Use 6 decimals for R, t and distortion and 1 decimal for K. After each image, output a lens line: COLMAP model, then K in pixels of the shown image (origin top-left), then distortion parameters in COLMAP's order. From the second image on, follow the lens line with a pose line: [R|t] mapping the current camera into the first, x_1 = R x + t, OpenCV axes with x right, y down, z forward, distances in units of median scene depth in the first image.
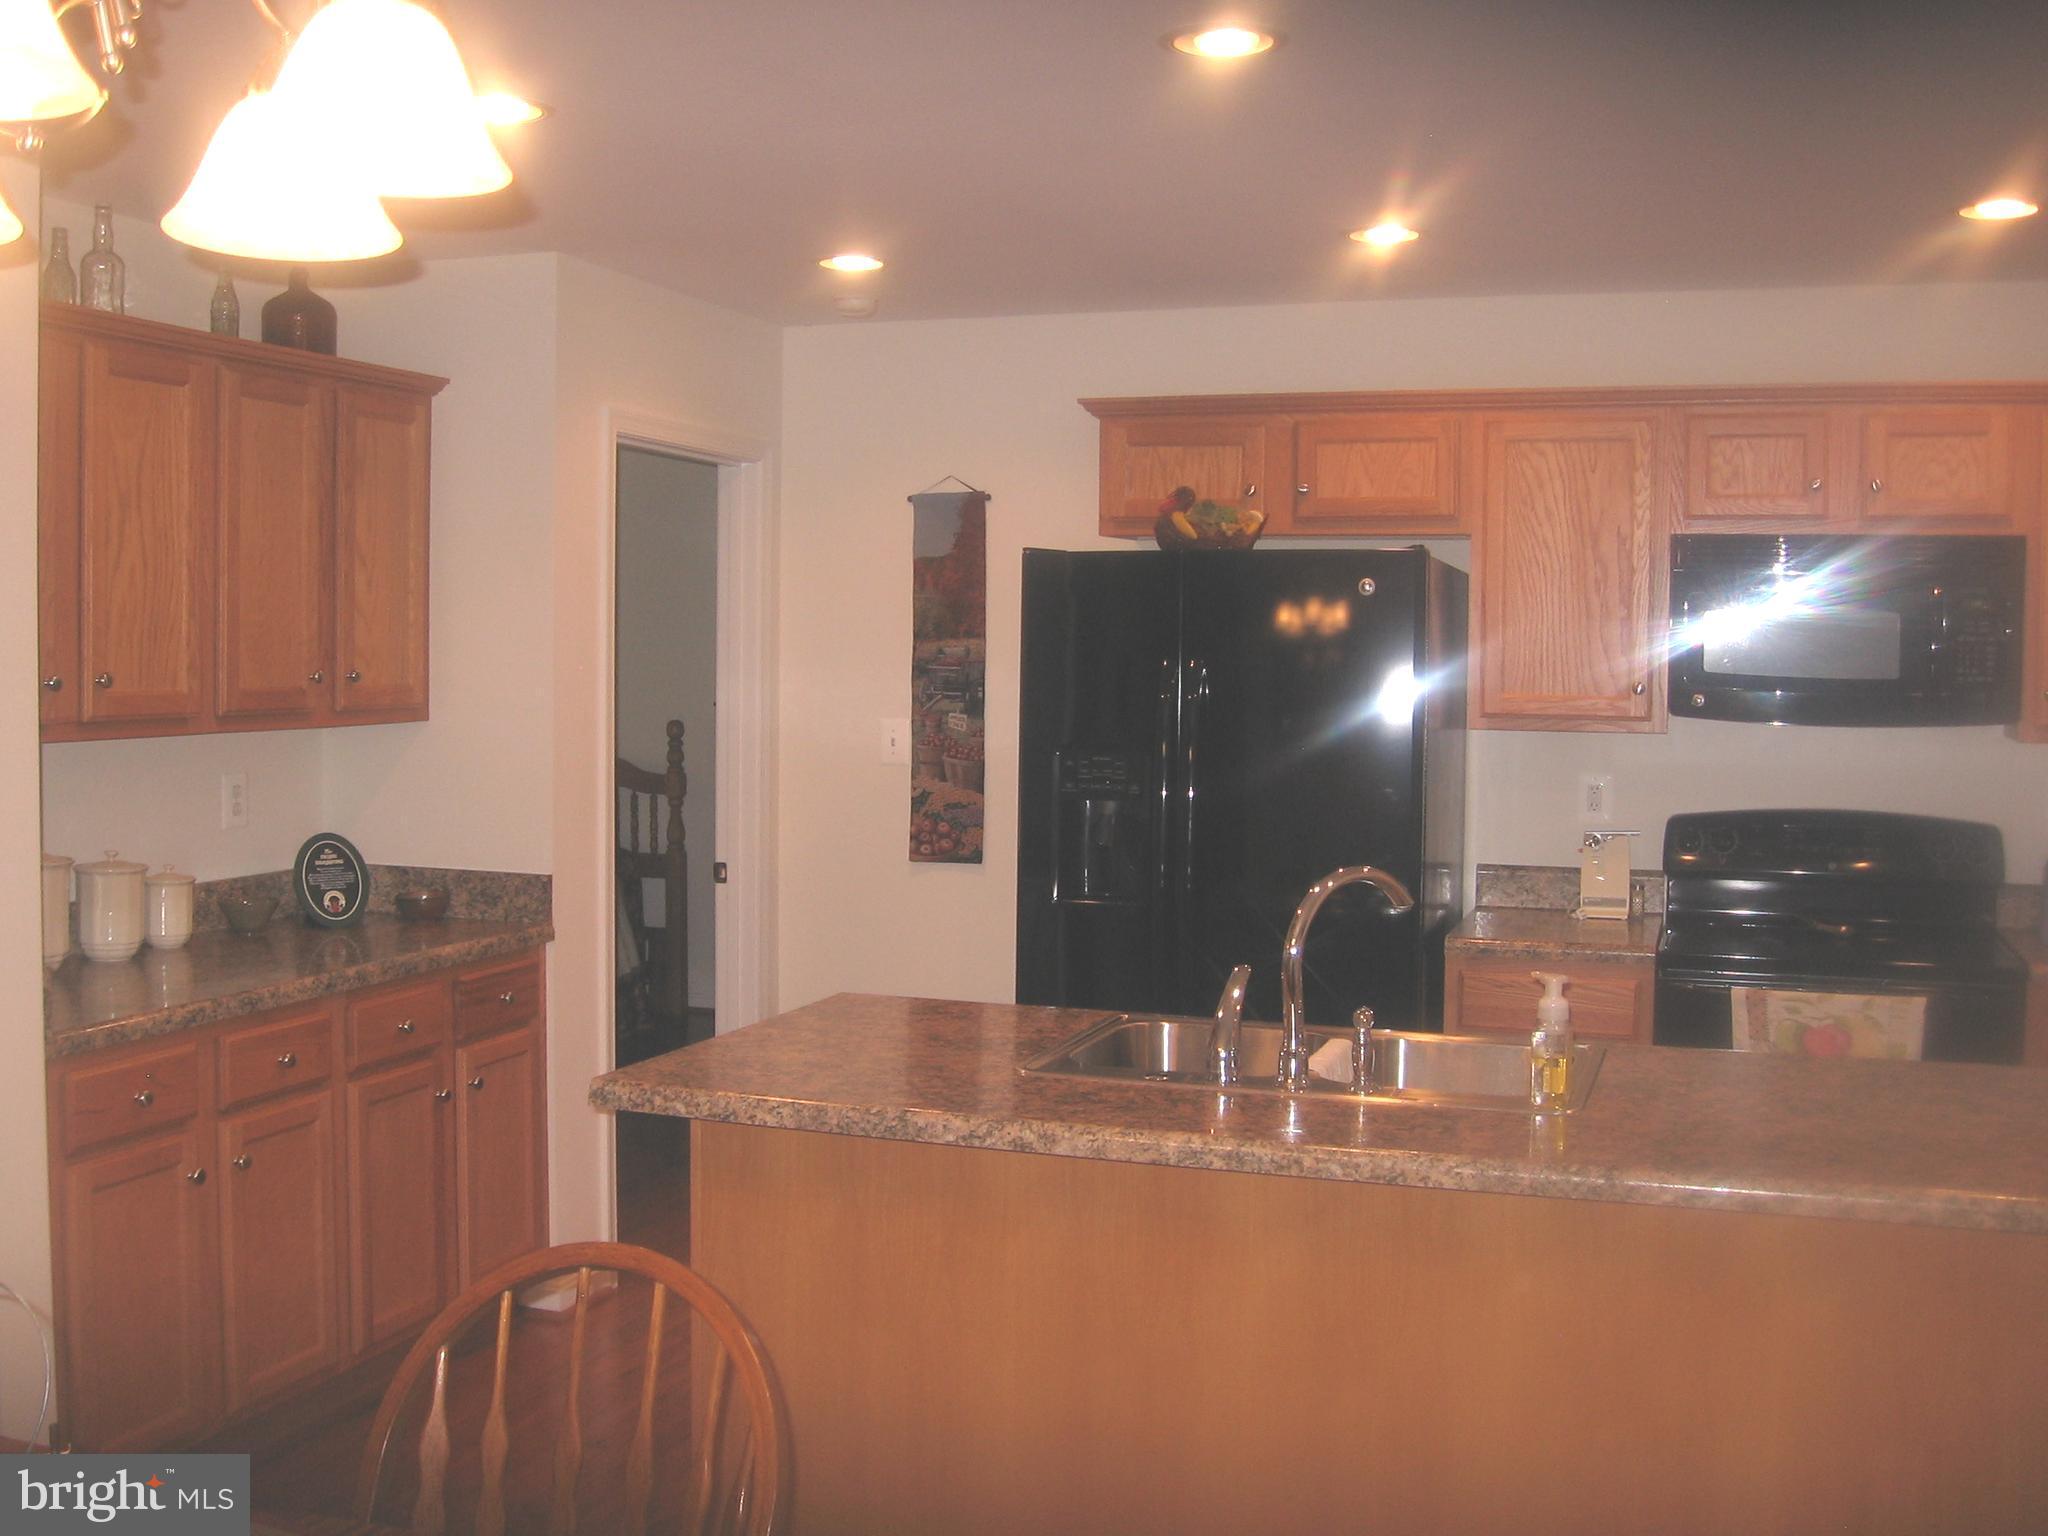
lens RADIAL K [[2097.2, 0, 1022.8], [0, 2097.2, 760.6], [0, 0, 1]] dist [-0.126747, 0.015793]
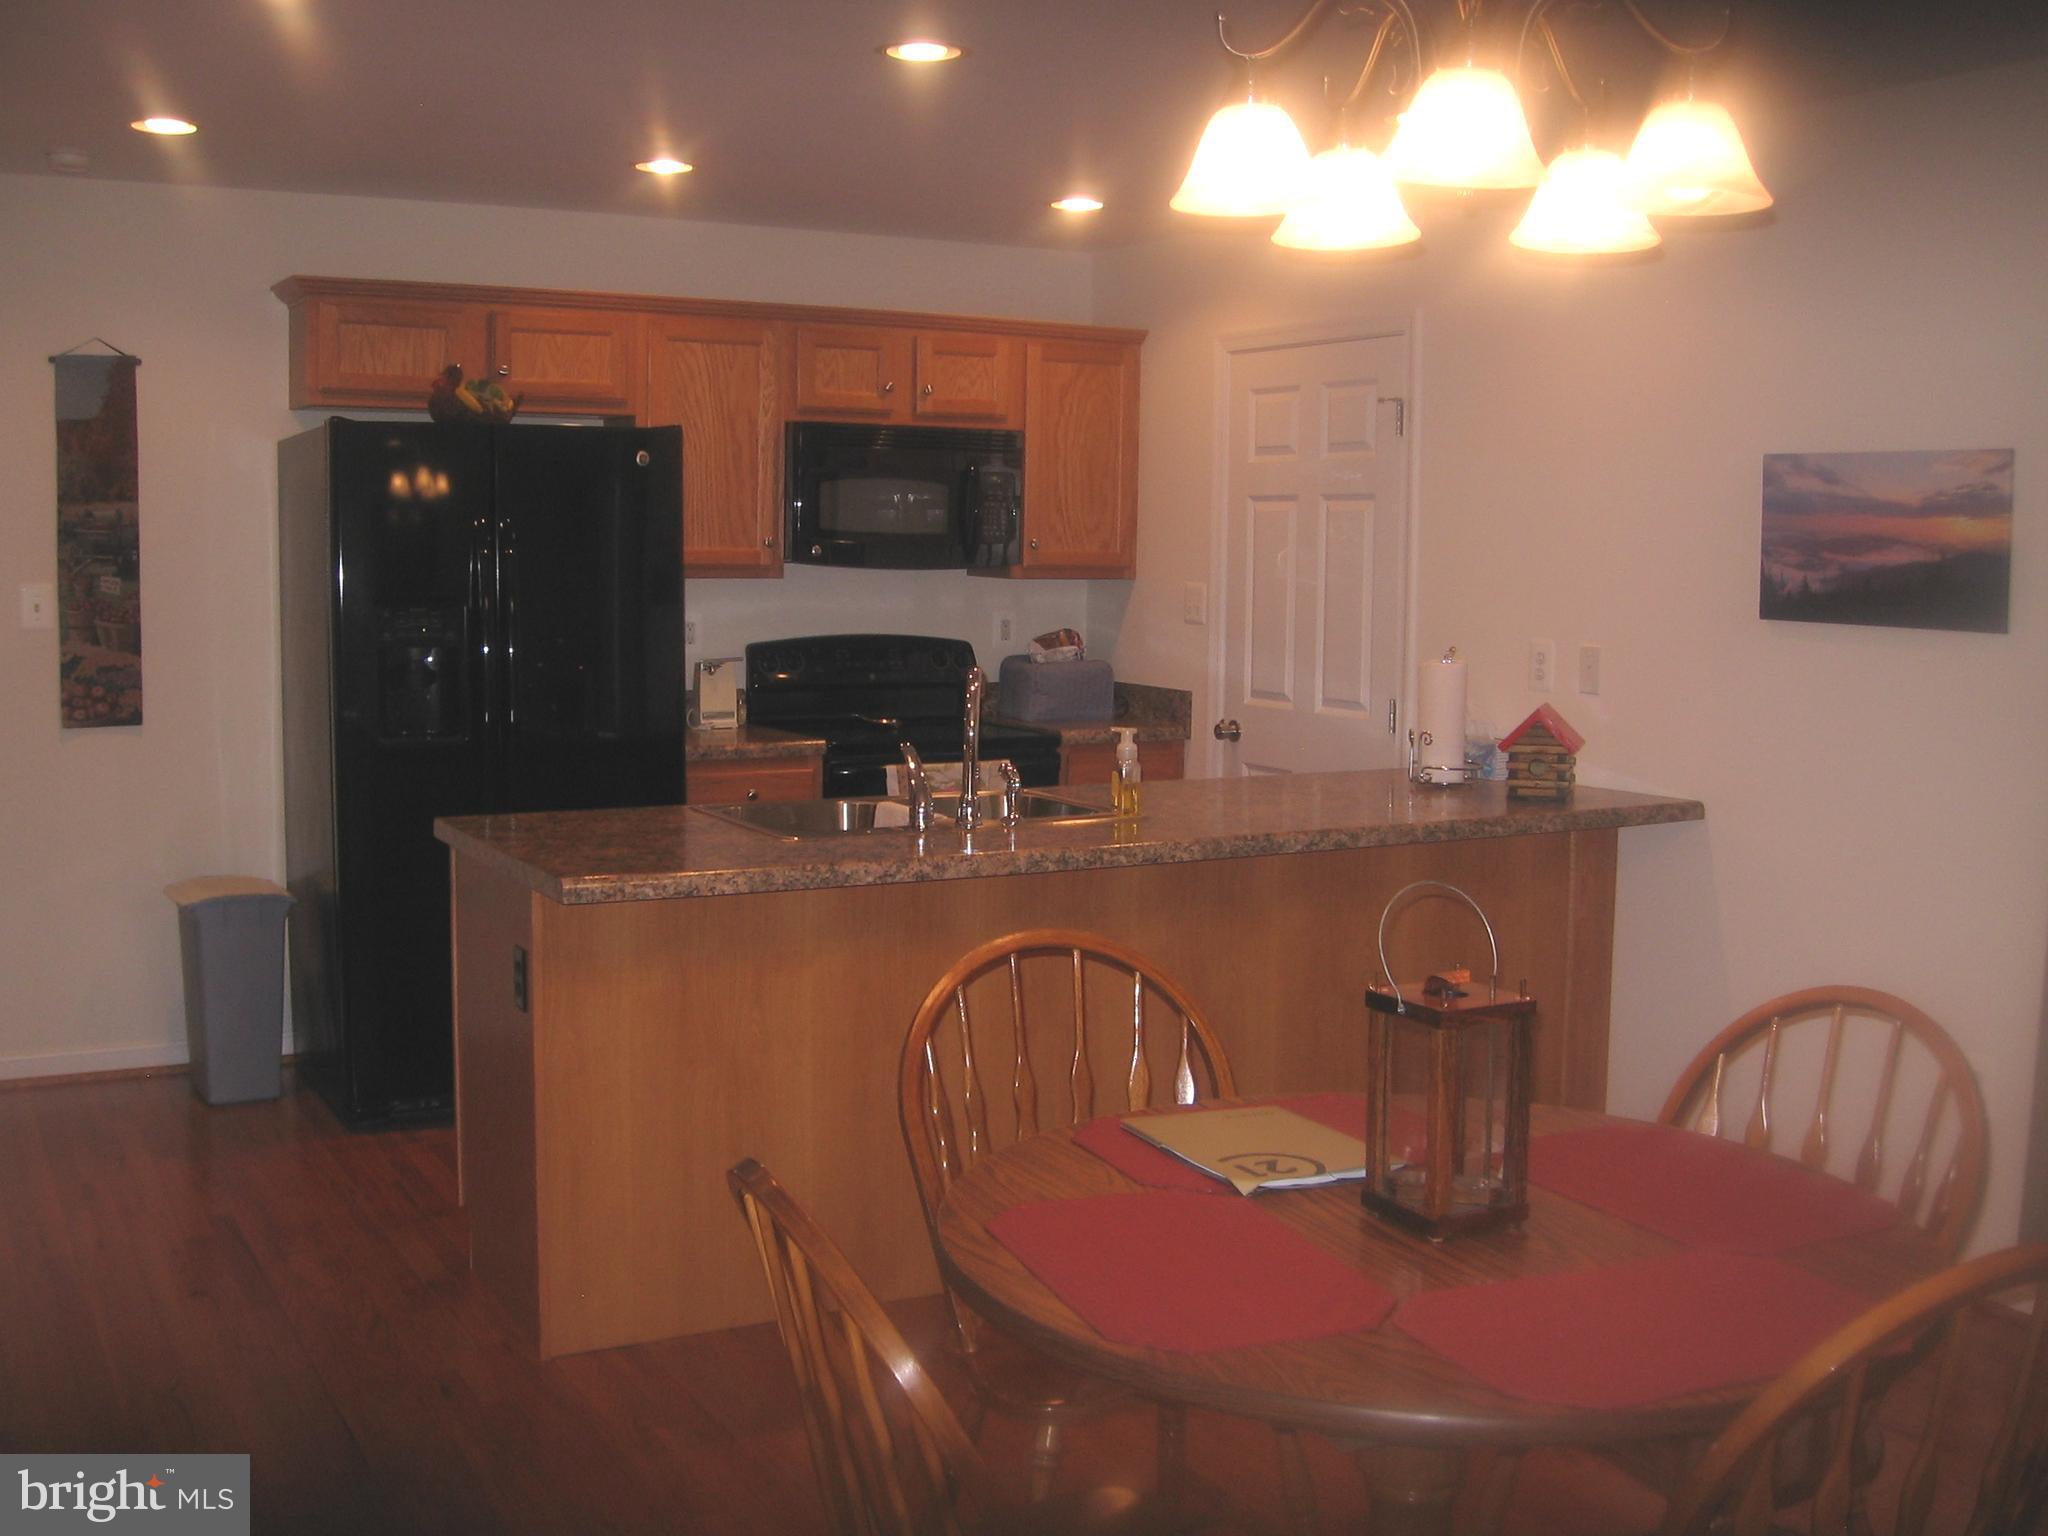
lens RADIAL K [[2097.2, 0, 1022.8], [0, 2097.2, 760.6], [0, 0, 1]] dist [-0.126747, 0.015793]
pose [[0.669826, -0.080352, 0.738157, -0.471706], [0.032076, 0.996331, 0.079348, 0.001547], [-0.741825, -0.029472, 0.669946, 0.019337]]
